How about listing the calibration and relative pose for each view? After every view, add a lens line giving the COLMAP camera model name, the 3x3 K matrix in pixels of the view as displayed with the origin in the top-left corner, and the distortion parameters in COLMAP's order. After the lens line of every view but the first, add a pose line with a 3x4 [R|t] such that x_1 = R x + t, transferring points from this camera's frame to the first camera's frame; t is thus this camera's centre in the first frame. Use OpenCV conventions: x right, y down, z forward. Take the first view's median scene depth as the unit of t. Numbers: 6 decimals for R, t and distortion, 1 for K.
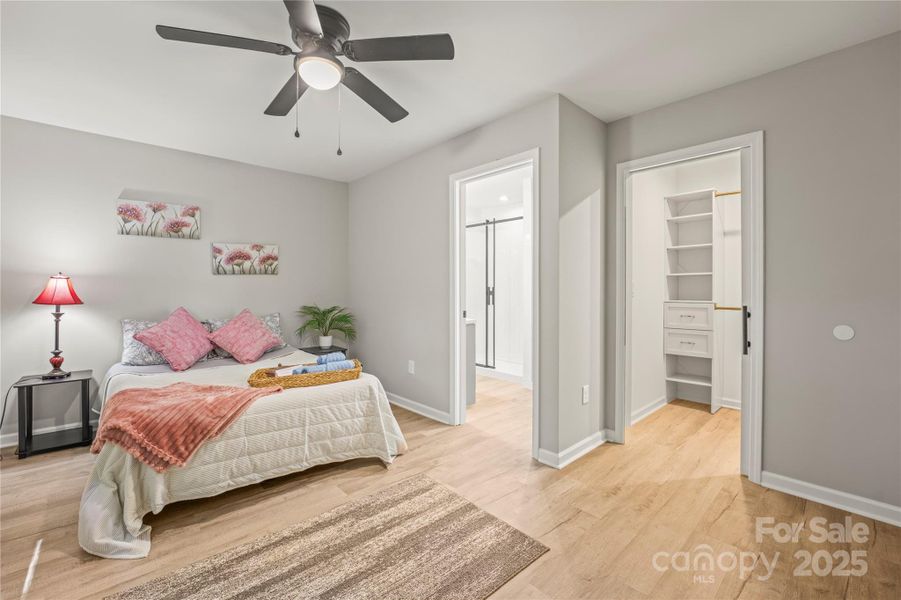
lens RADIAL K [[387.5, 0, 448.3], [0, 387.5, 289.5], [0, 0, 1]] dist [-0.017350, 0.000162]
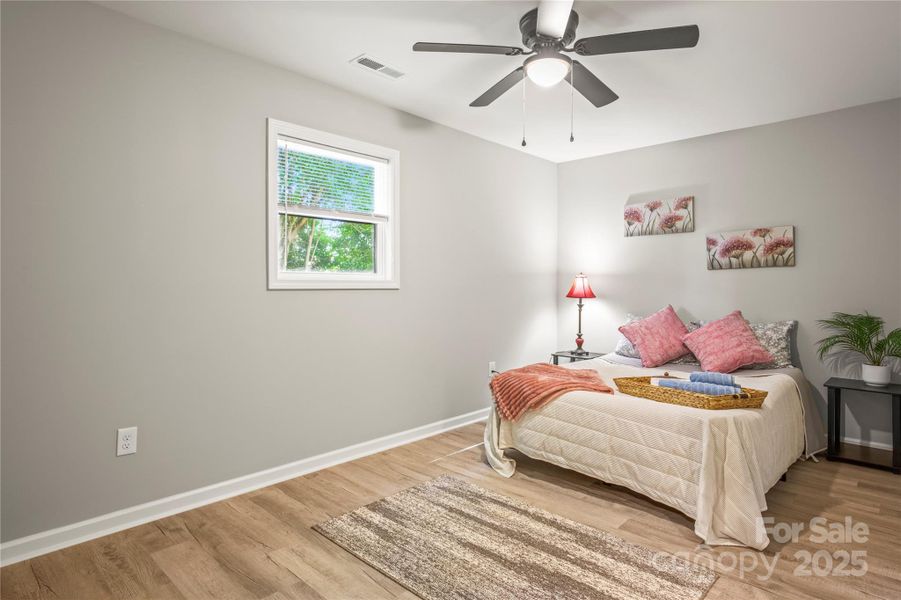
lens RADIAL K [[500.6, 0, 449.9], [0, 500.6, 287.6], [0, 0, 1]] dist [0.000648, 0.000277]
pose [[0.077251, 0.002526, -0.997009, 0.543842], [-0.007165, 0.999972, 0.001978, 0.004283], [0.996986, 0.006990, 0.077267, 0.369575]]
